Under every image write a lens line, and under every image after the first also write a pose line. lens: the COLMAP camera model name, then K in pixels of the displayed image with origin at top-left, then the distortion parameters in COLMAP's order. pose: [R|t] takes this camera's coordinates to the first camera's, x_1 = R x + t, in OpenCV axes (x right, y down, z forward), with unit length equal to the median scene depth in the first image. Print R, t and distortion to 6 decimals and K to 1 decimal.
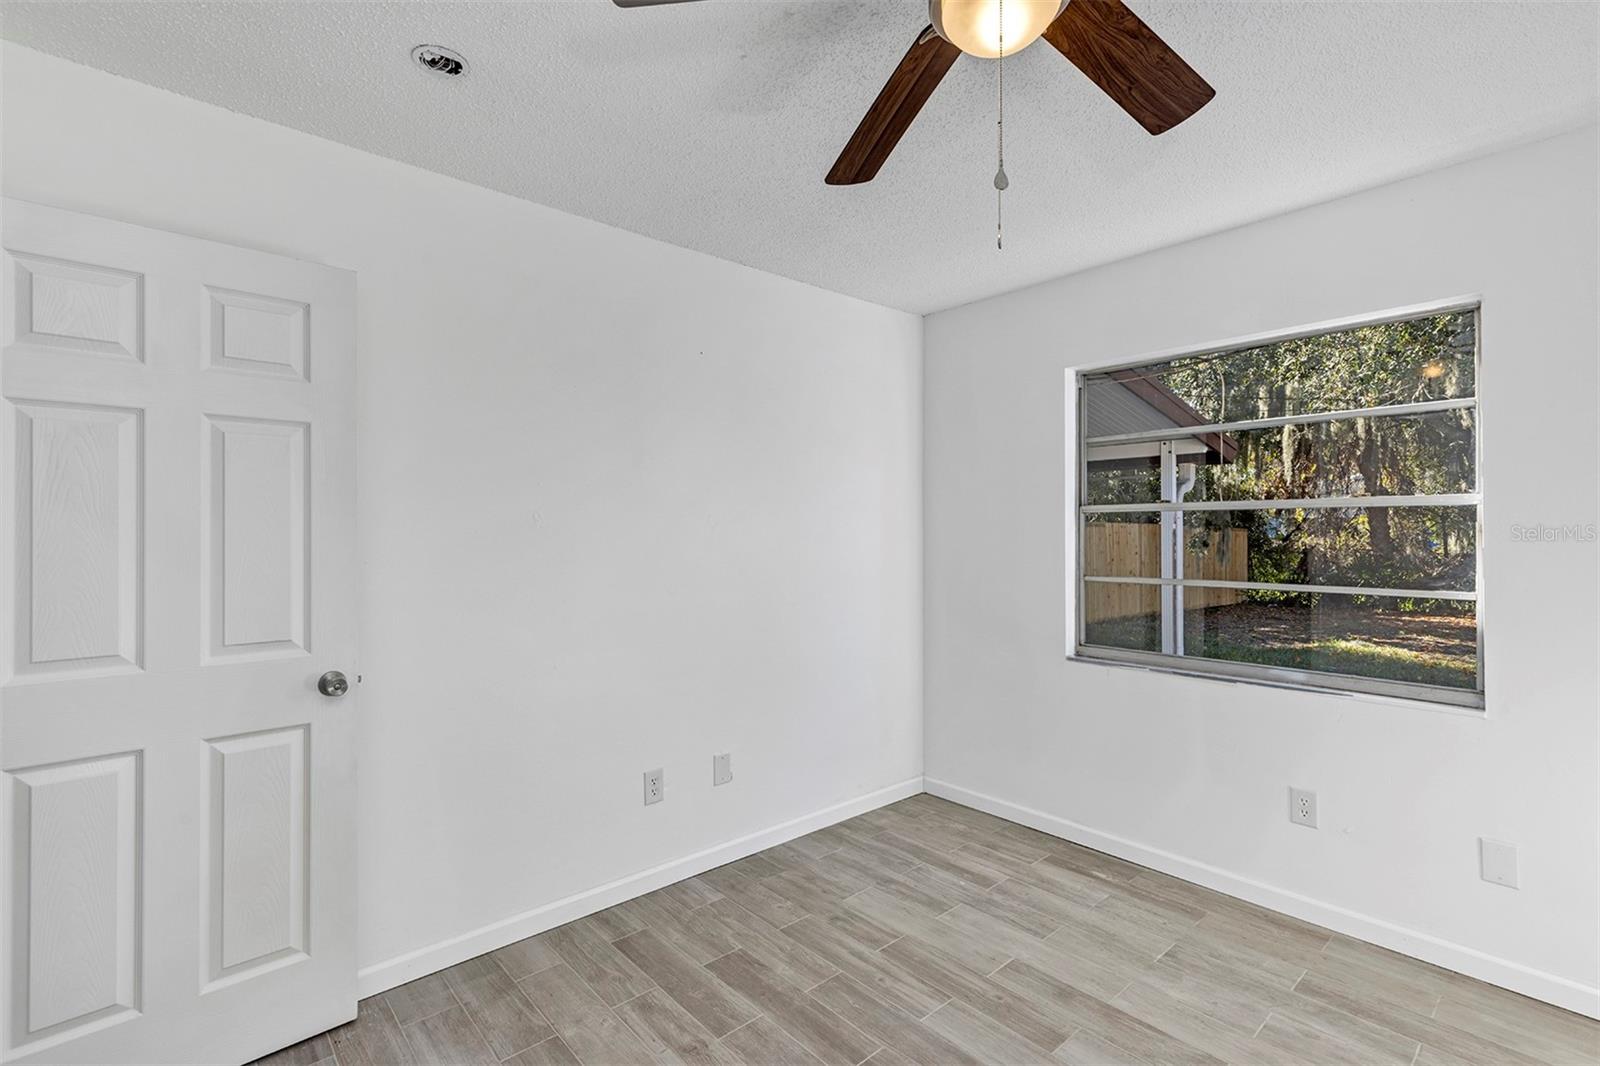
lens RADIAL K [[744.1, 0, 813.6], [0, 744.1, 523.7], [0, 0, 1]] dist [0.011266, -0.000220]
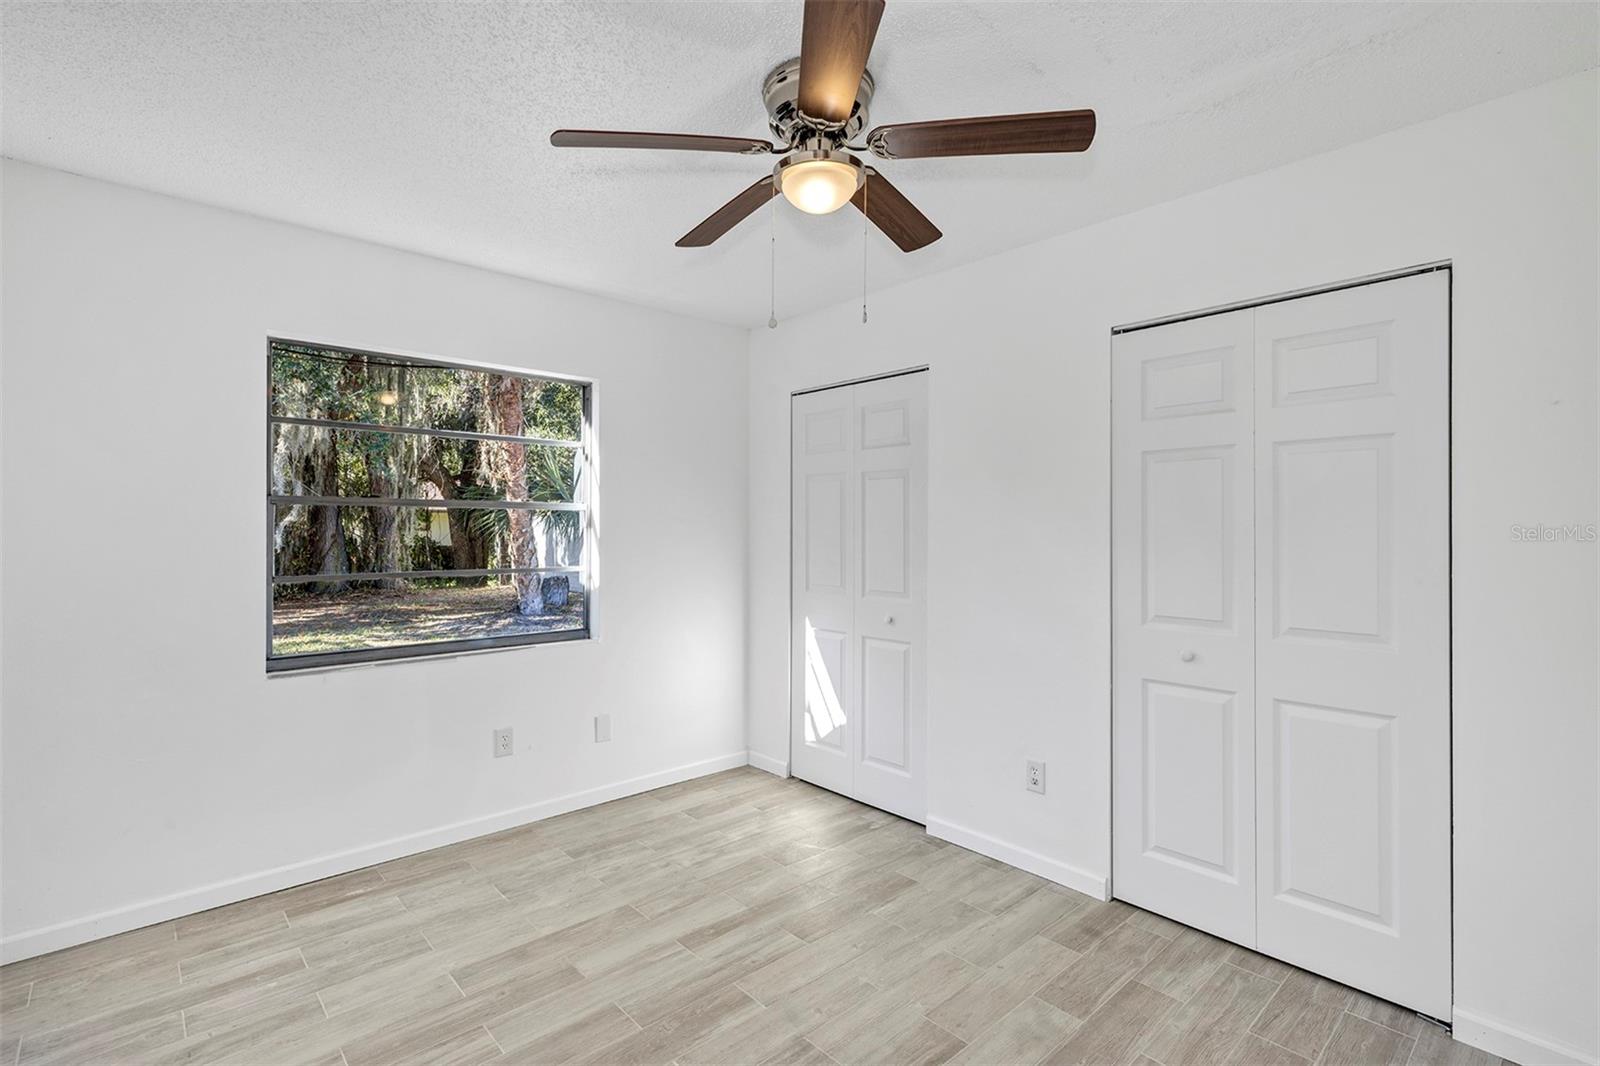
lens RADIAL K [[744.1, 0, 789.9], [0, 744.1, 528.3], [0, 0, 1]] dist [0.011266, -0.000220]
pose [[-0.001416, -0.001879, 0.999997, -0.616416], [-0.017026, 0.999853, 0.001855, -0.000095], [-0.999854, -0.017024, -0.001448, 0.508366]]
